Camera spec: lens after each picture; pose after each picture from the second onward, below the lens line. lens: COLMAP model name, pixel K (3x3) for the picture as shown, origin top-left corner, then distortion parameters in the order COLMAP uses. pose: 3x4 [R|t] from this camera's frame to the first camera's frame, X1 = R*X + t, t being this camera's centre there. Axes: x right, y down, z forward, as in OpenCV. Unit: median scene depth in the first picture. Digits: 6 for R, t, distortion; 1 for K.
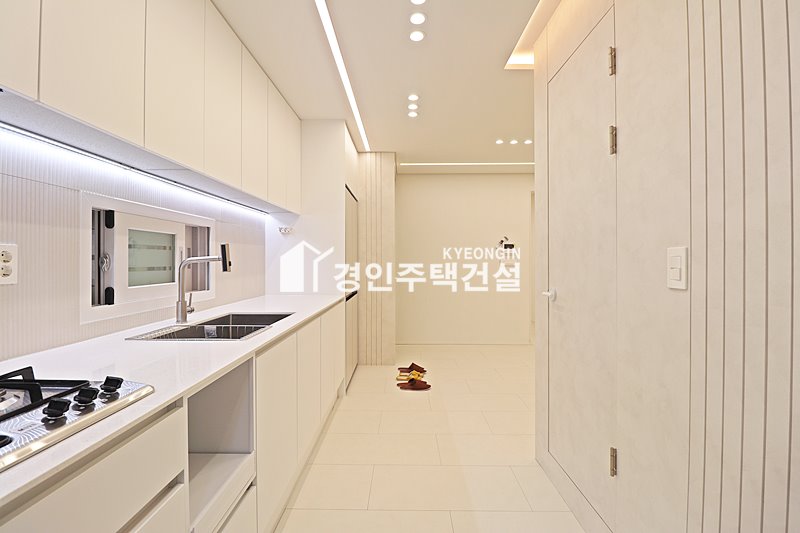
lens RADIAL K [[371.7, 0, 400.4], [0, 371.7, 261.7], [0, 0, 1]] dist [-0.002967, -0.011231]
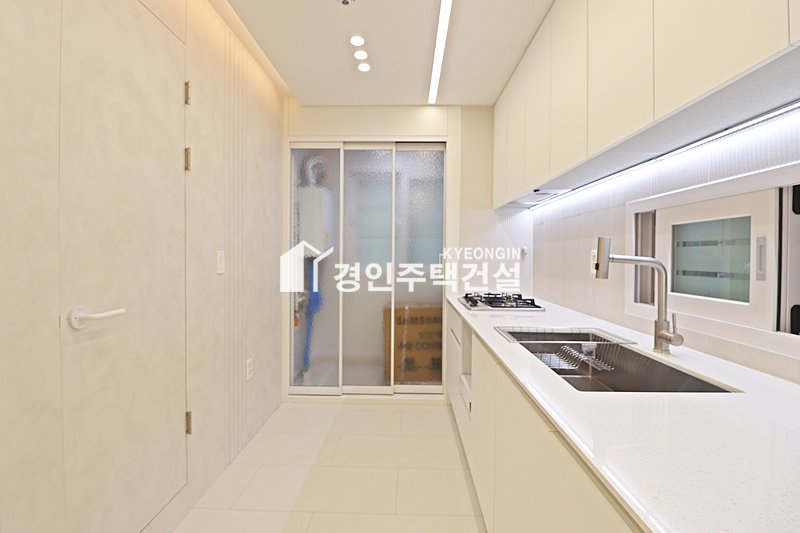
lens RADIAL K [[371.7, 0, 402.7], [0, 371.7, 261.8], [0, 0, 1]] dist [-0.002967, -0.011231]
pose [[-0.999961, -0.004530, 0.007562, -0.110912], [-0.004388, 0.999815, 0.018749, -0.015670], [-0.007646, 0.018715, -0.999796, 1.809631]]
